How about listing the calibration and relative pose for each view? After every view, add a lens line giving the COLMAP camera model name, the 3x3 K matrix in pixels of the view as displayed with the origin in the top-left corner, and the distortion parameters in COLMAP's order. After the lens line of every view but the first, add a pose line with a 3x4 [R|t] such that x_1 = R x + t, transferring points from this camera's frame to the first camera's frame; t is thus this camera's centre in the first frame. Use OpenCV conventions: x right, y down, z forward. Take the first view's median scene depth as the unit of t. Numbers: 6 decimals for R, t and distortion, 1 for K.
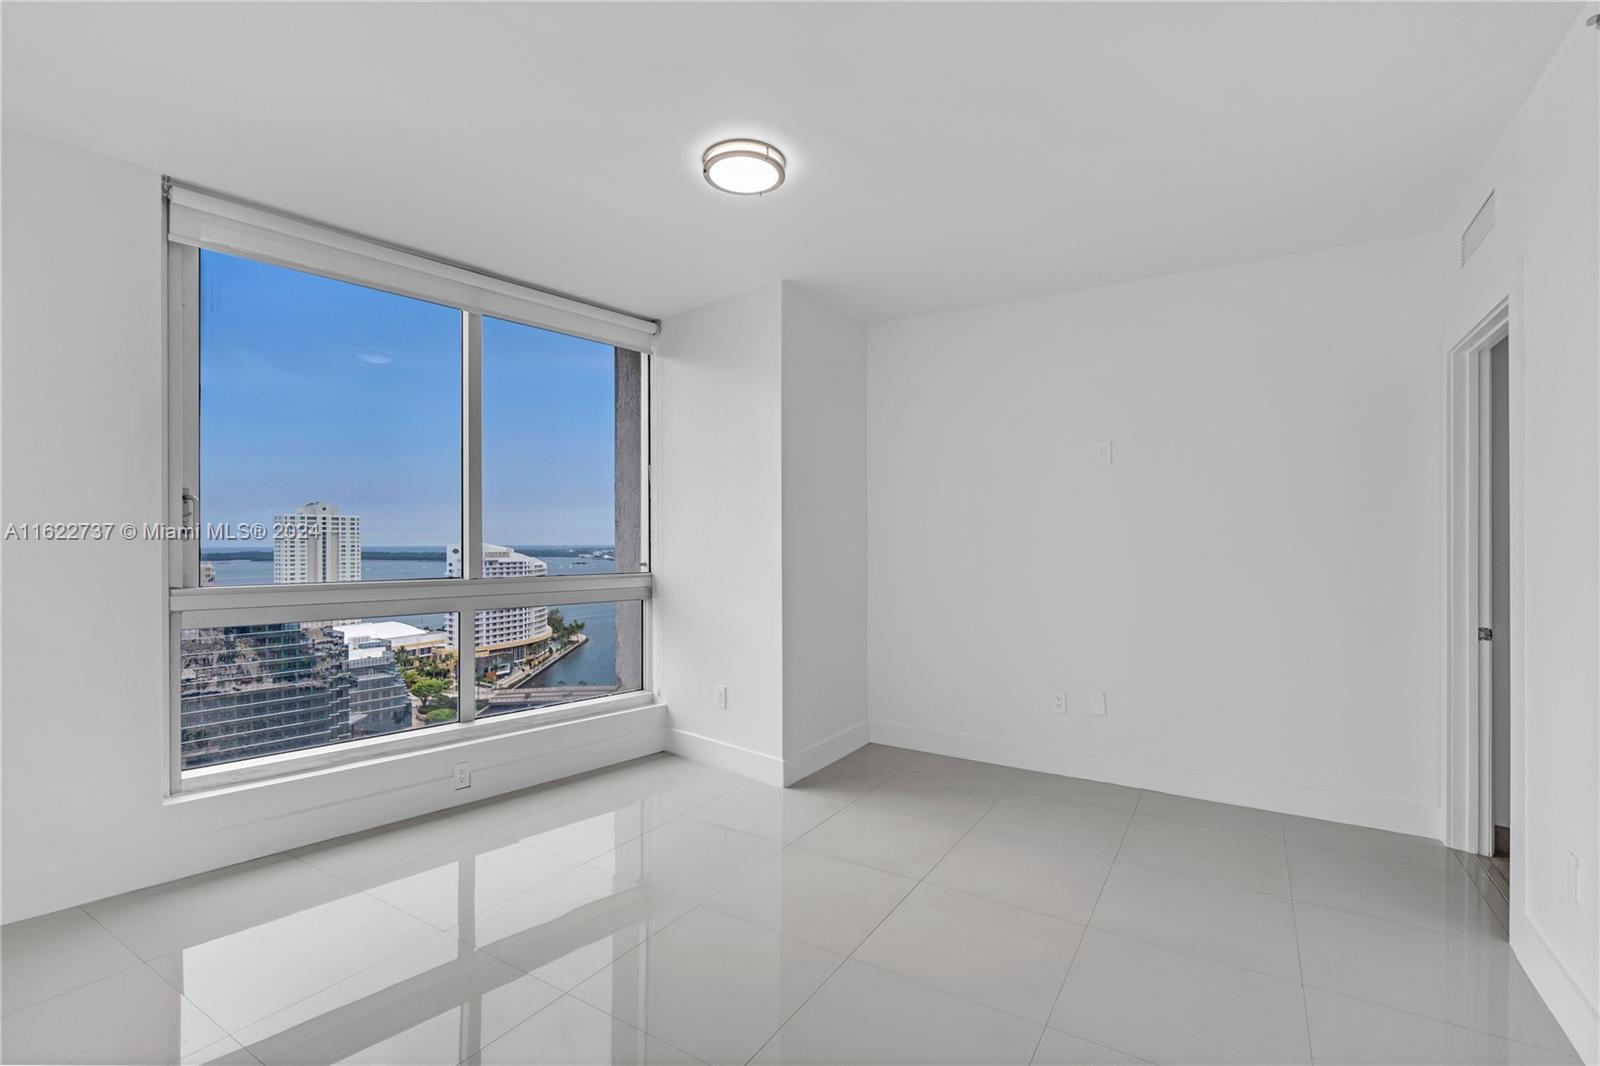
lens RADIAL K [[721.1, 0, 779.2], [0, 721.1, 530.6], [0, 0, 1]] dist [0.007155, -0.000152]
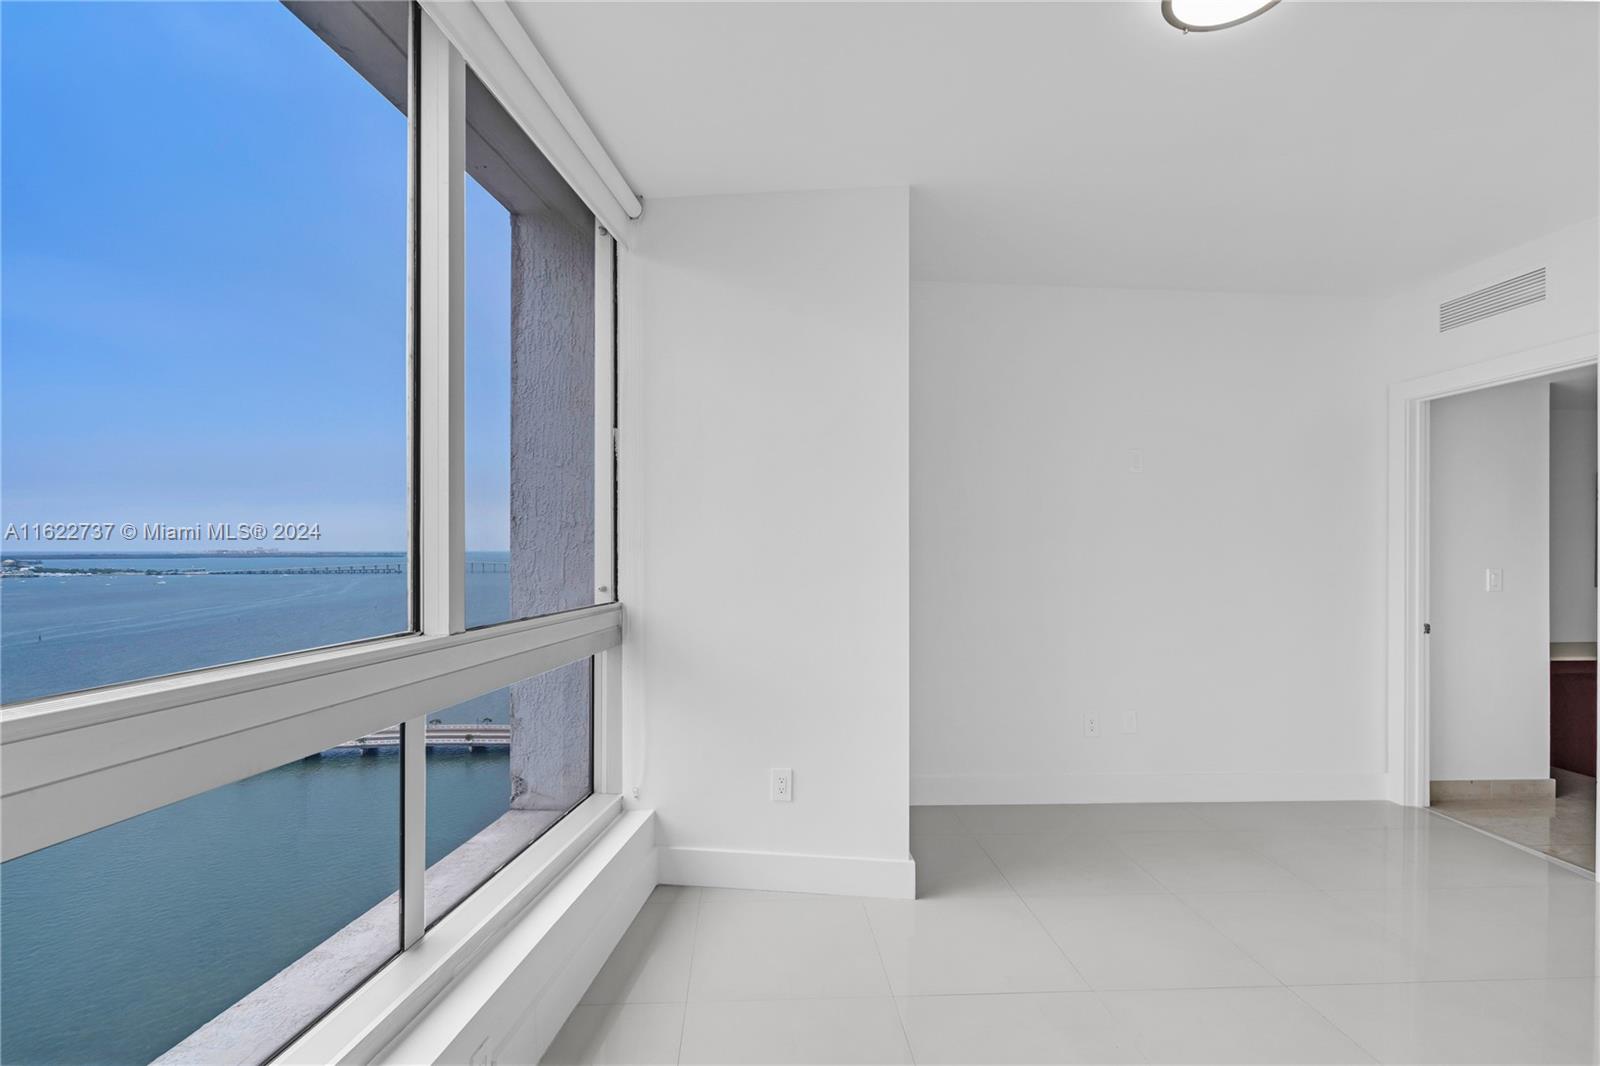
lens RADIAL K [[736.1, 0, 792.7], [0, 736.1, 545.0], [0, 0, 1]] dist [0.000720, 0.000836]
pose [[0.813226, 0.005971, 0.581917, -0.426541], [-0.012843, 0.999888, 0.007689, 0.001982], [-0.581806, -0.013727, 0.813212, 0.399817]]
